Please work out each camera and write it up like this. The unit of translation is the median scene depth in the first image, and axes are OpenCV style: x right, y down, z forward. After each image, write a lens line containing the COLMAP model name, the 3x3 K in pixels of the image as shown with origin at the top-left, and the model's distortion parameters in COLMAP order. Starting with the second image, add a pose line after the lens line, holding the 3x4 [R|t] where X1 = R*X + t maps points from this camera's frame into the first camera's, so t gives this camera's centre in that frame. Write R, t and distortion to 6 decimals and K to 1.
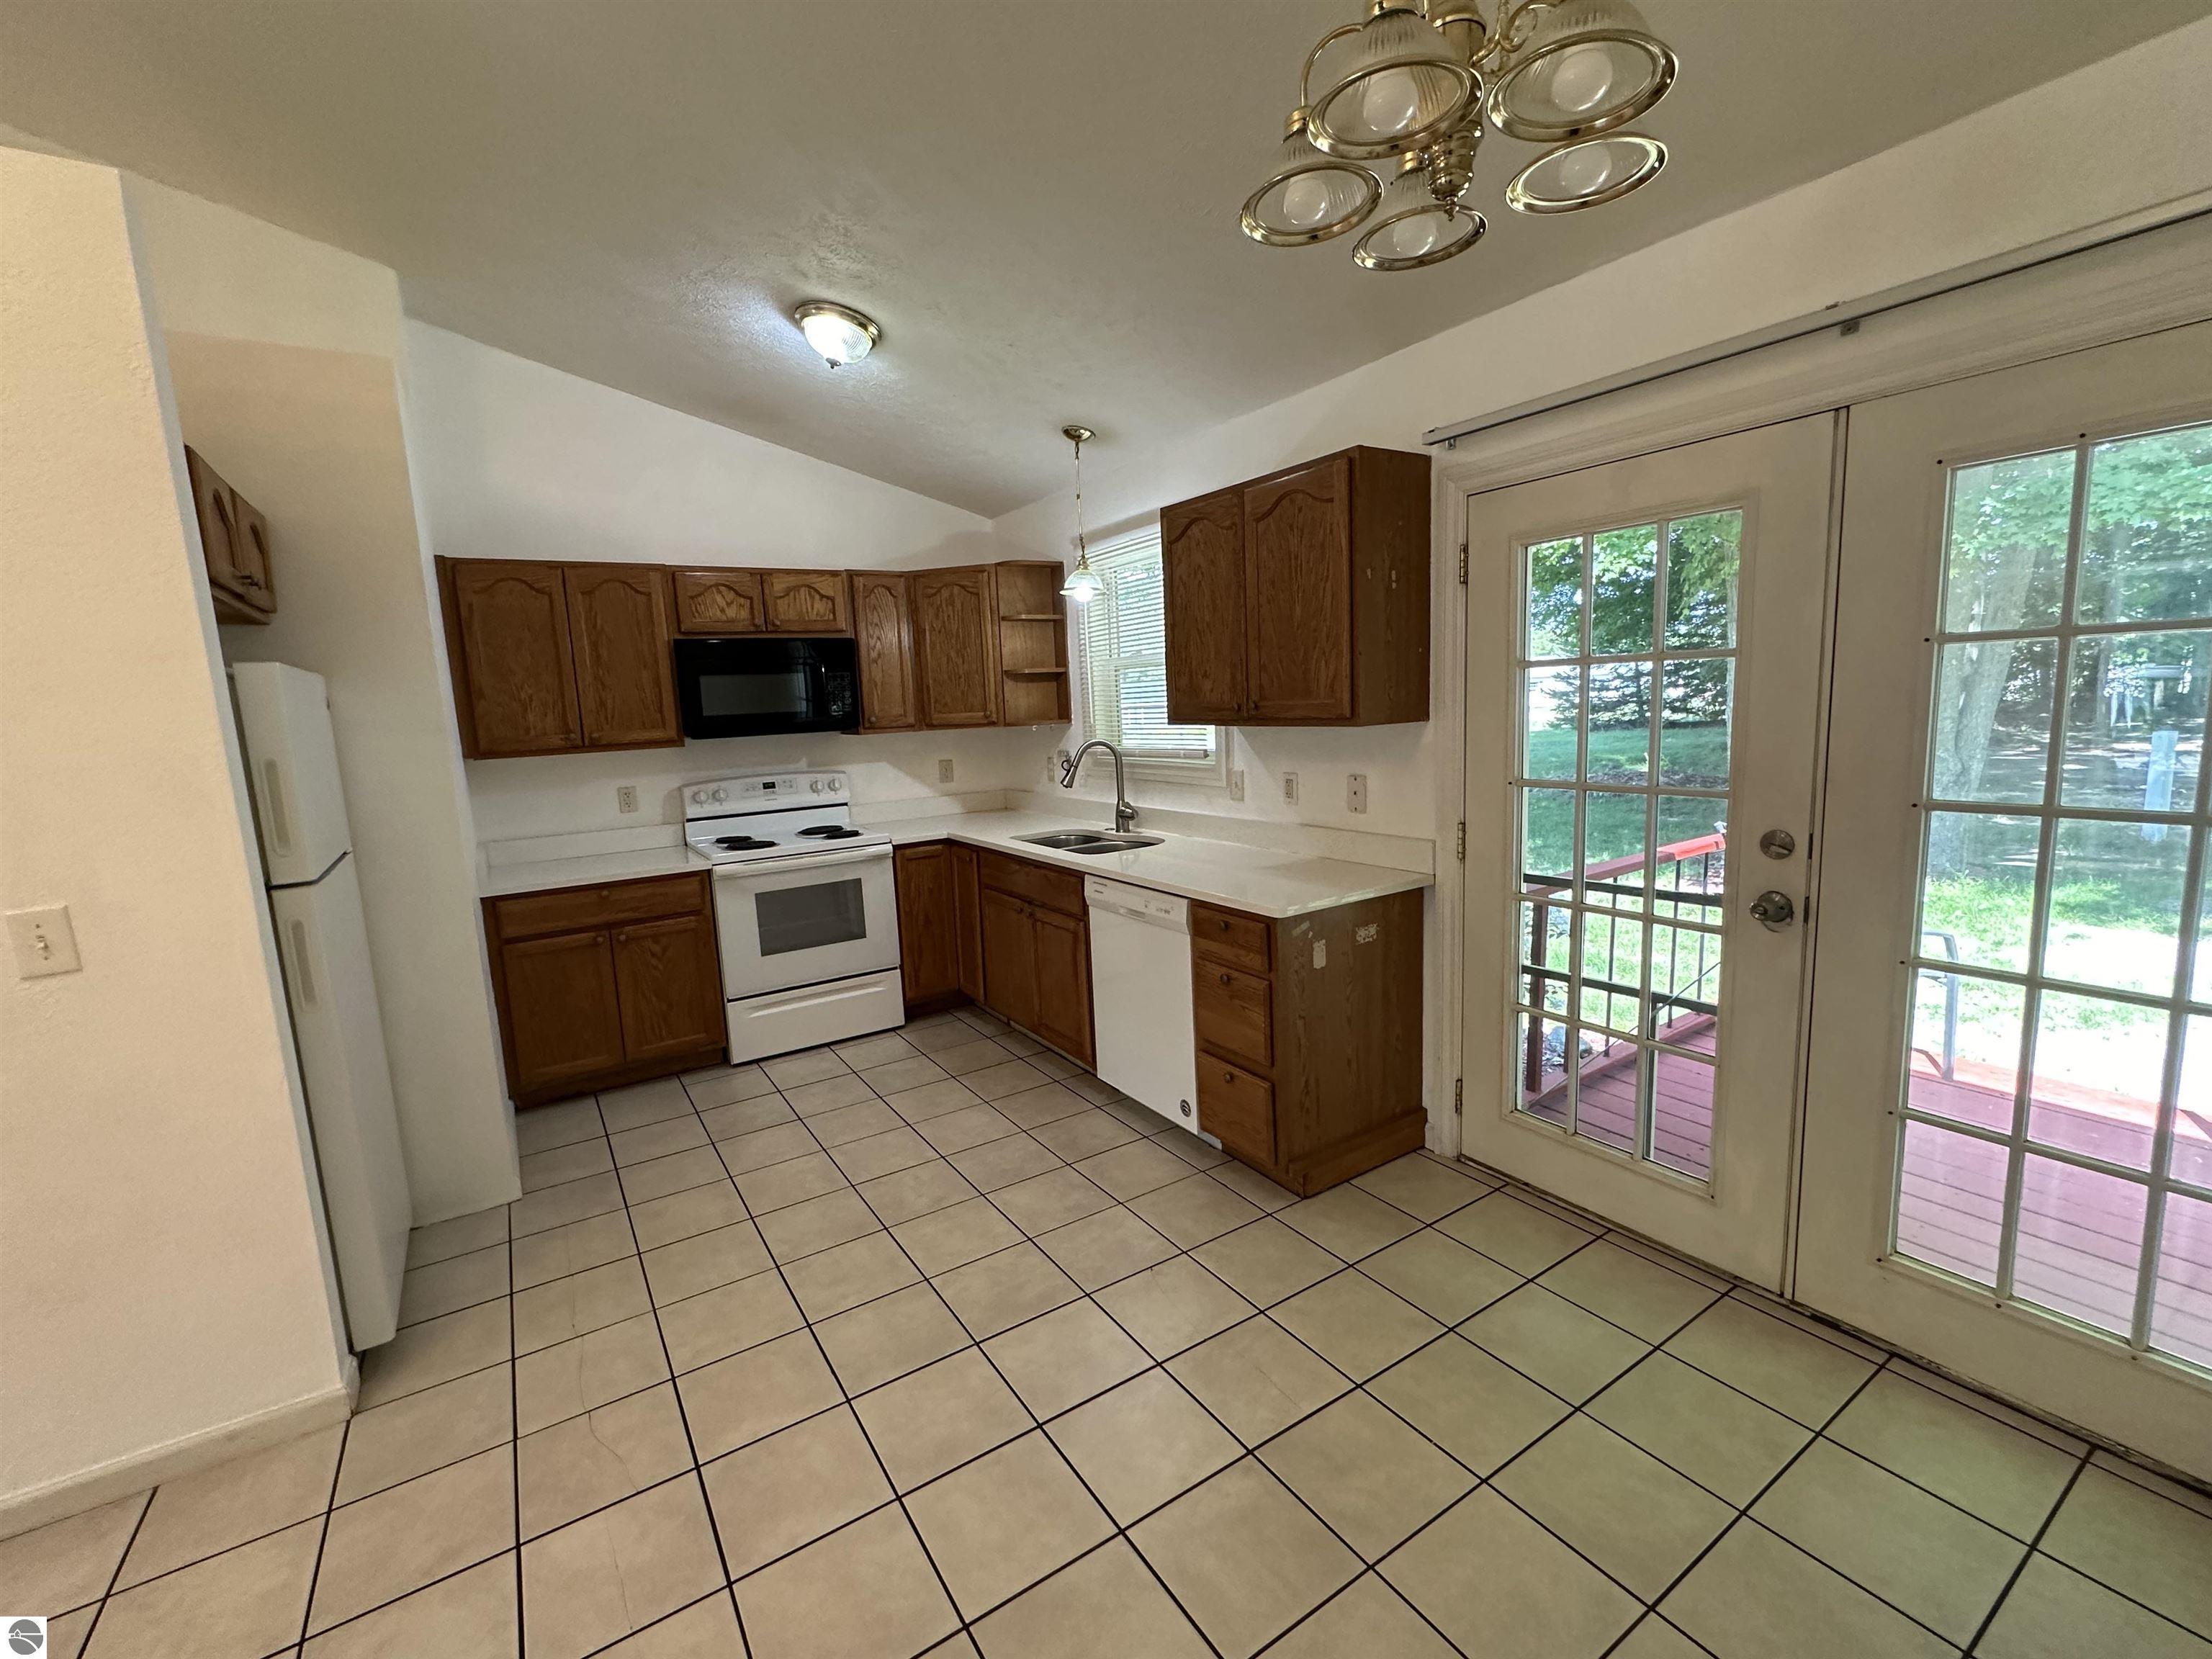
lens RADIAL K [[946.6, 0, 1102.9], [0, 946.6, 831.2], [0, 0, 1]] dist [-0.004312, 0.001222]
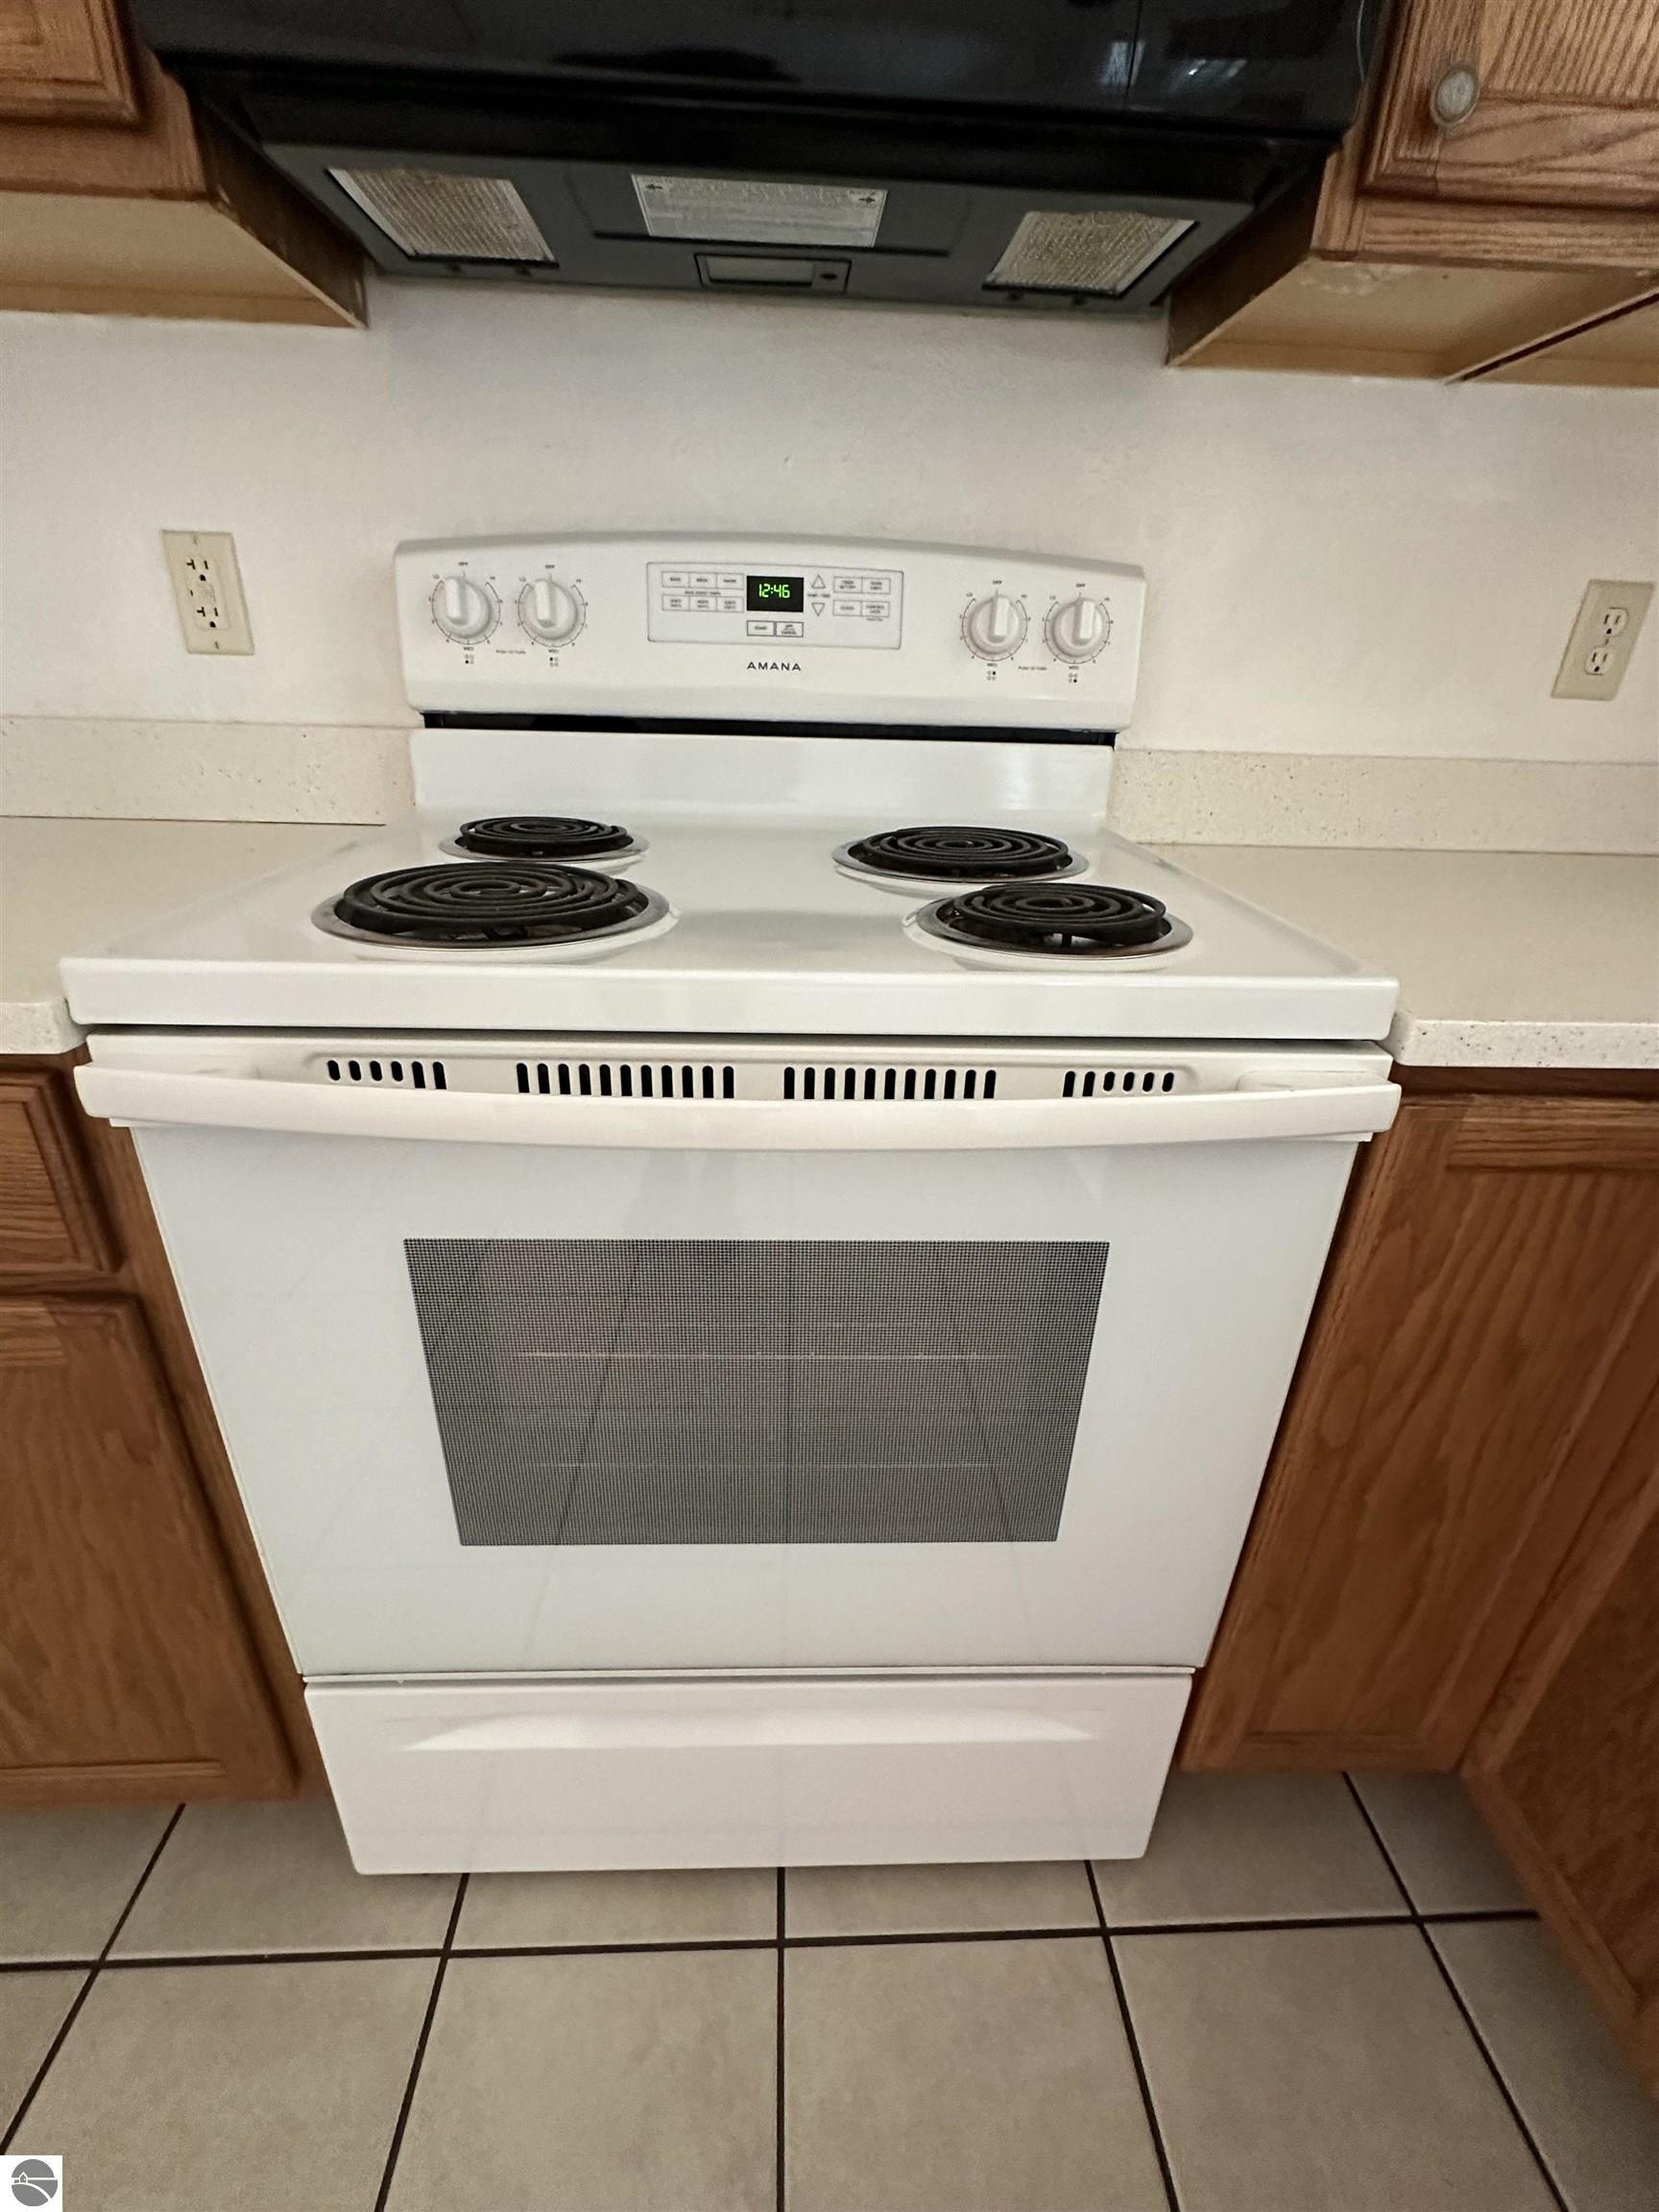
lens RADIAL K [[946.6, 0, 824.8], [0, 946.6, 1100.5], [0, 0, 1]] dist [-0.004312, 0.001222]
pose [[0.859827, 0.277298, -0.428724, -0.232906], [-0.141208, 0.936065, 0.322246, -0.012762], [0.490672, -0.216536, 0.844010, 0.845101]]
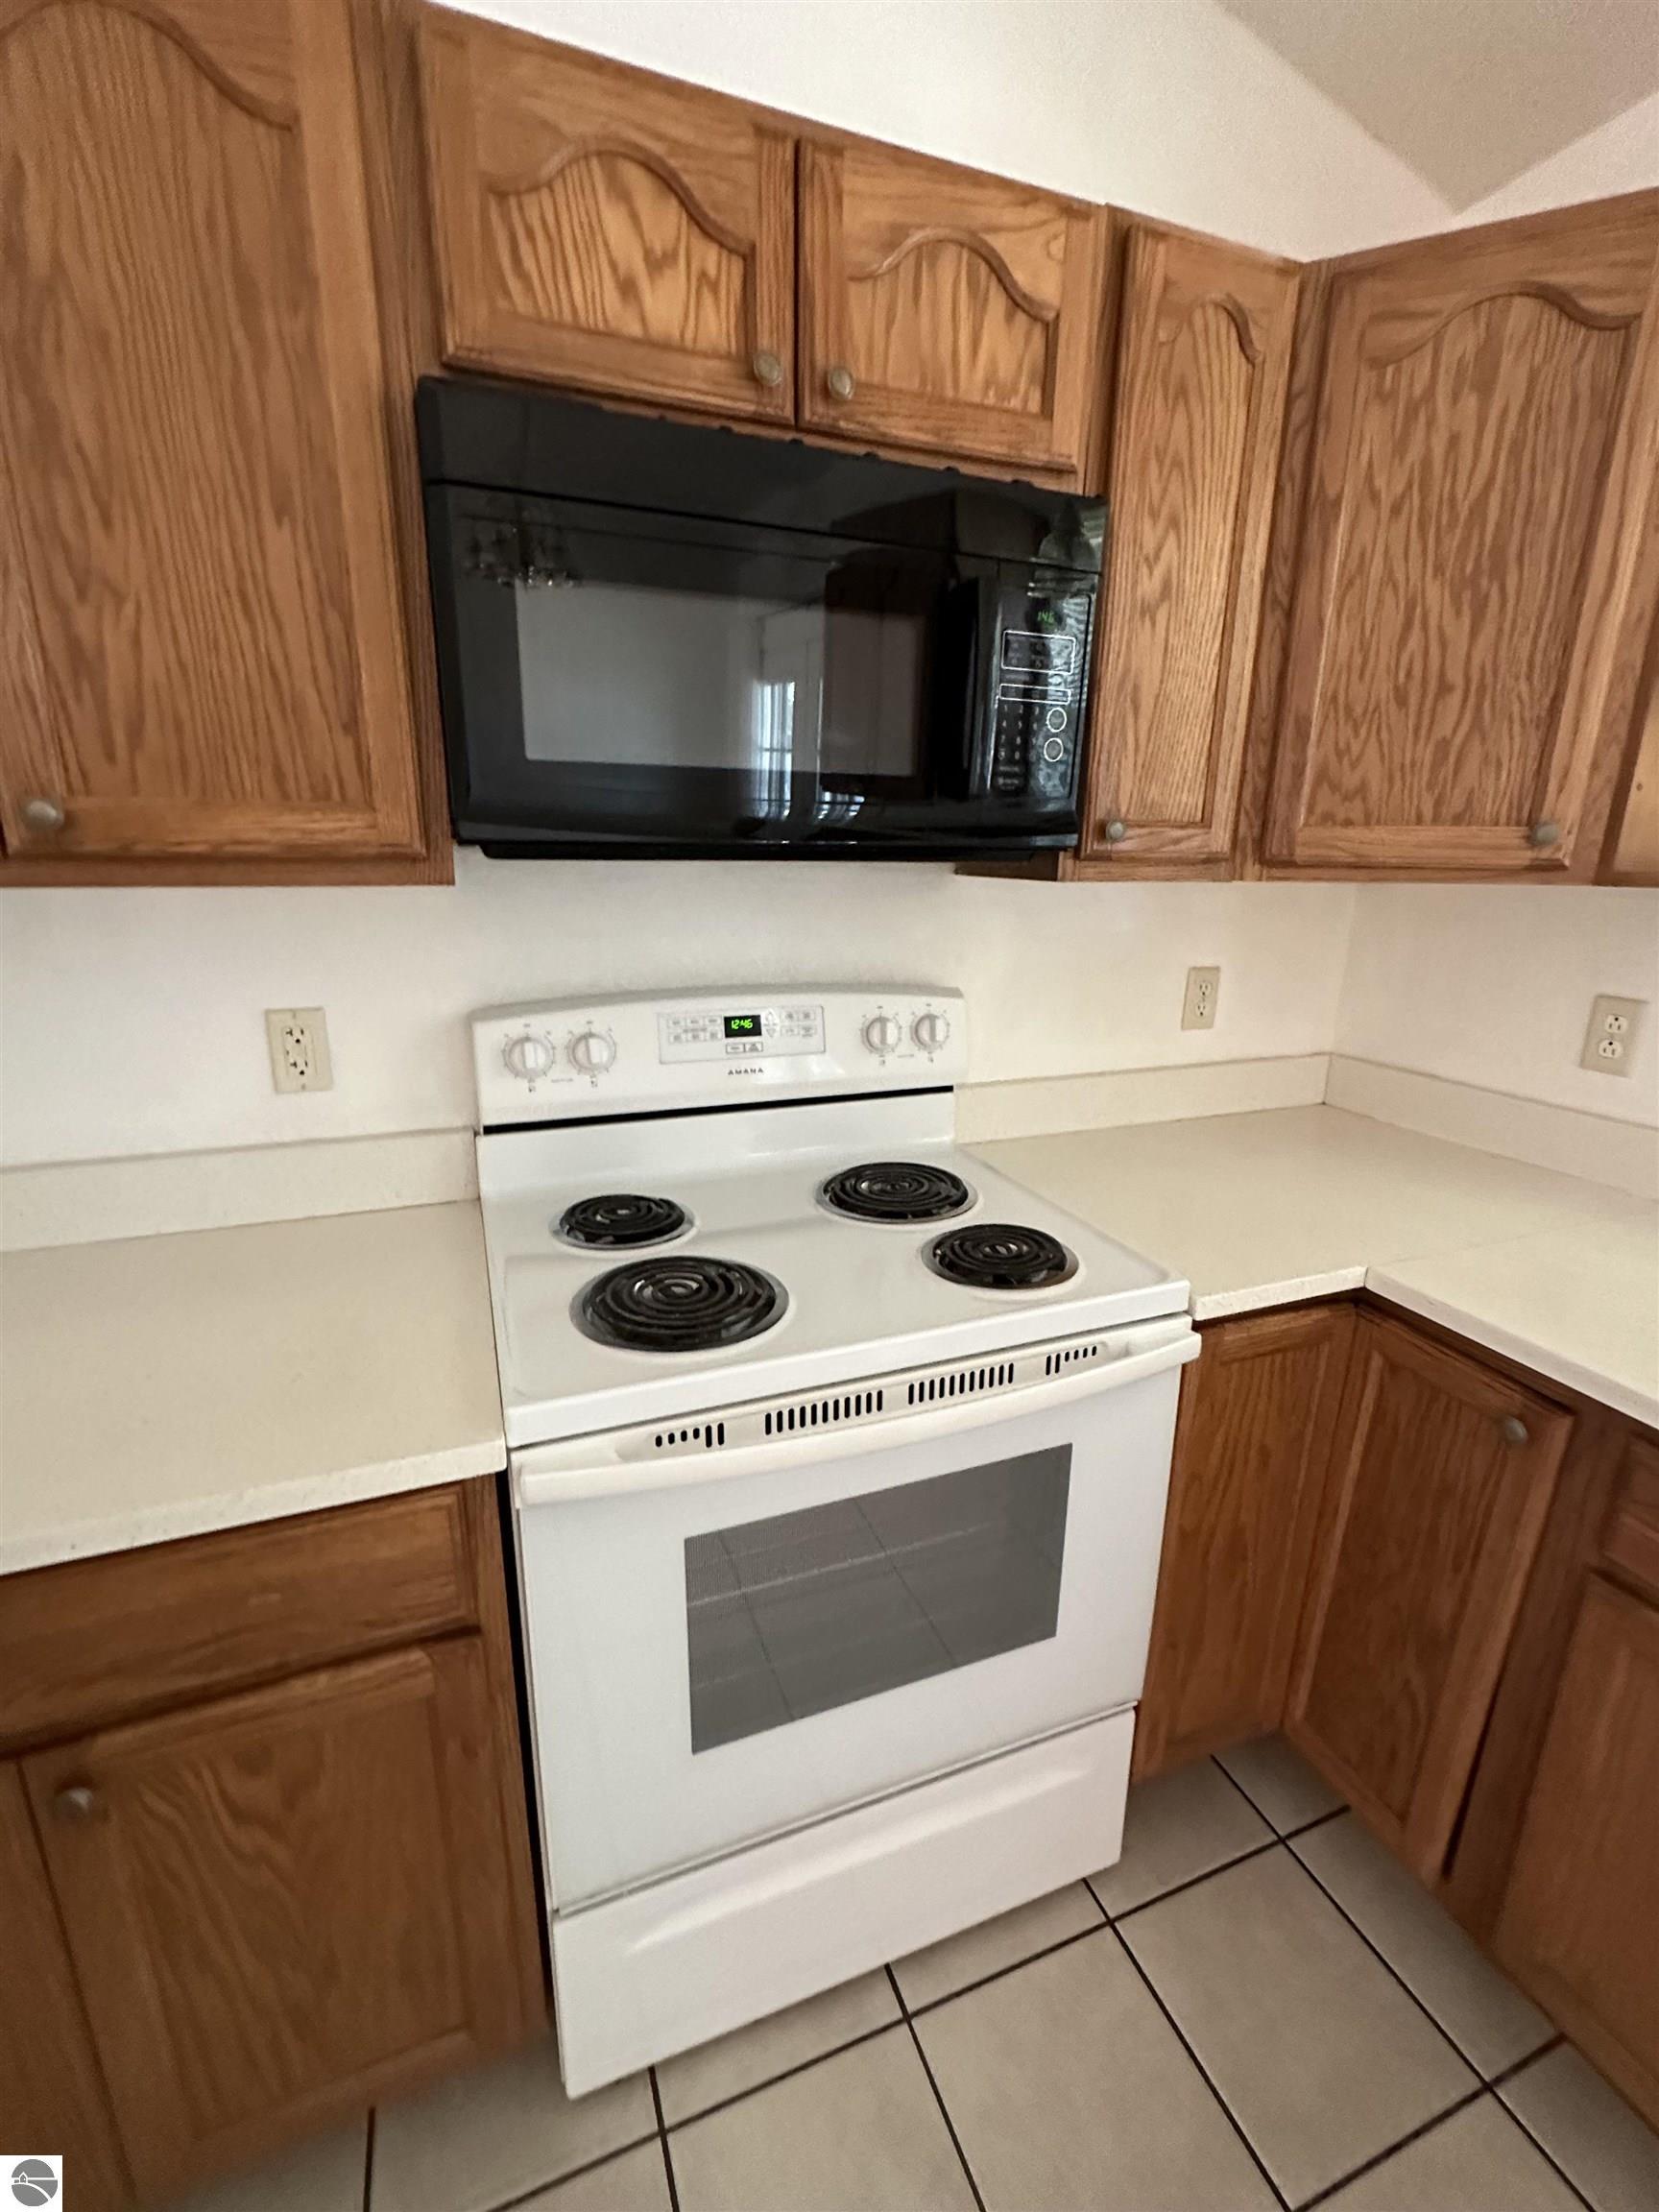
lens RADIAL K [[946.6, 0, 823.0], [0, 946.6, 1101.9], [0, 0, 1]] dist [-0.004312, 0.001222]
pose [[0.978098, 0.107874, -0.178008, -0.282035], [-0.084714, 0.987496, 0.132952, -0.071217], [0.190124, -0.114960, 0.975006, 0.732422]]
